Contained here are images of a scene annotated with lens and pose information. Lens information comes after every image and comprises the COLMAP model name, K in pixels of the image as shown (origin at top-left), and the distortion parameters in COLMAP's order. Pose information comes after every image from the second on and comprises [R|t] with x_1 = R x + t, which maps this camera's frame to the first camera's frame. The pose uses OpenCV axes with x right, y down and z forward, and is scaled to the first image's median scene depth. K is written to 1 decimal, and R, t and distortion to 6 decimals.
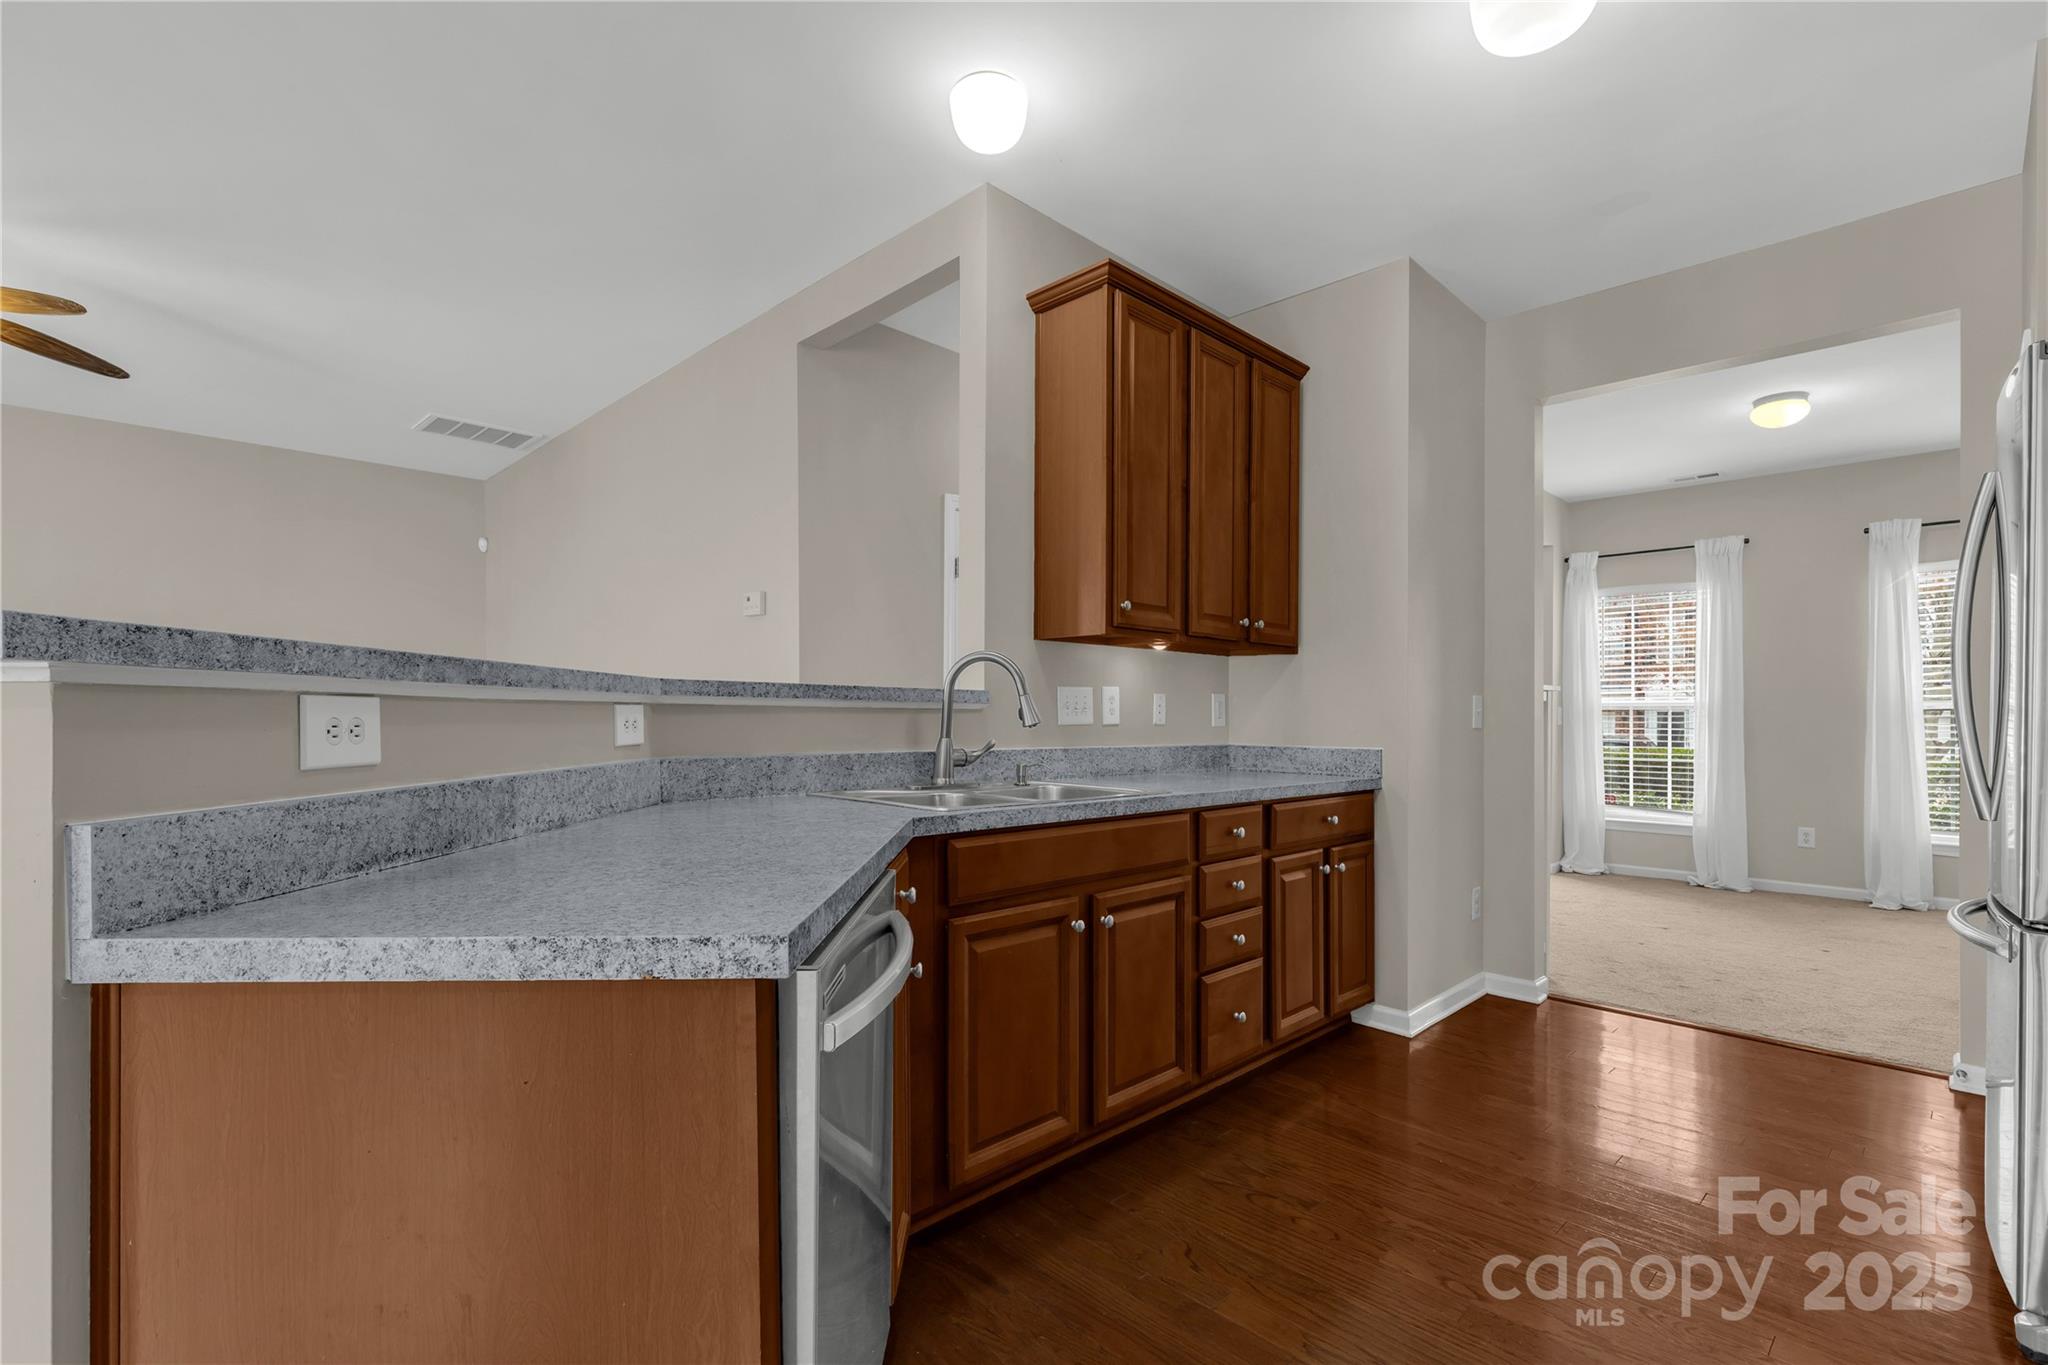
lens RADIAL K [[941.9, 0, 1023.4], [0, 941.9, 703.7], [0, 0, 1]] dist [0.003685, 0.000890]
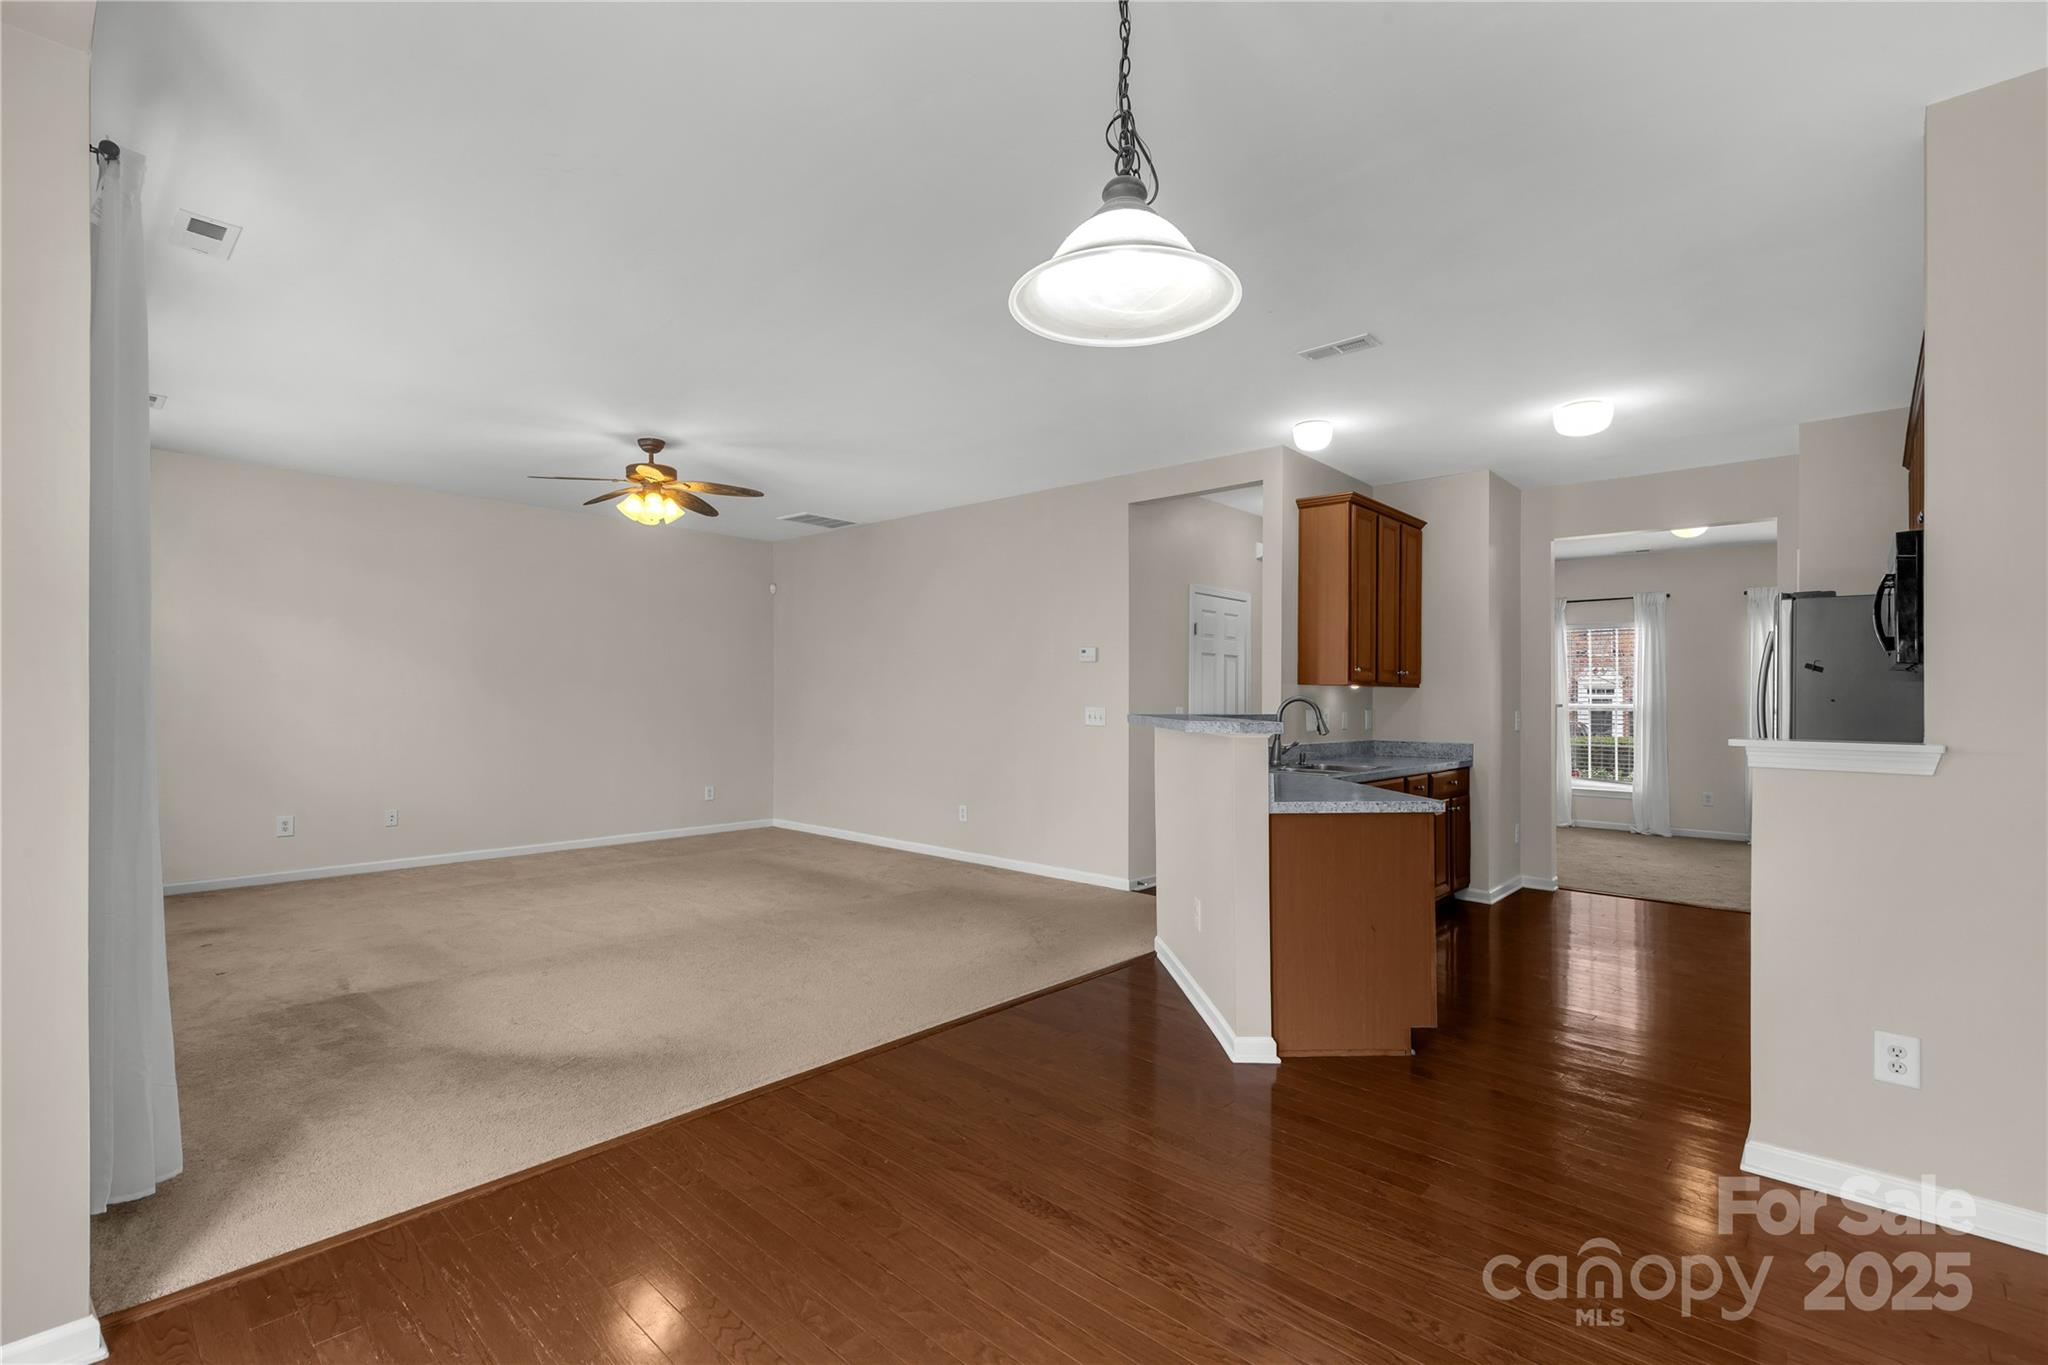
lens RADIAL K [[920.3, 0, 1031.9], [0, 920.3, 680.4], [0, 0, 1]] dist [0.001887, -0.000070]
pose [[0.998703, 0.002607, 0.050851, -0.503258], [-0.002324, 0.999982, -0.005619, -0.055280], [-0.050865, 0.005493, 0.998690, -0.645760]]
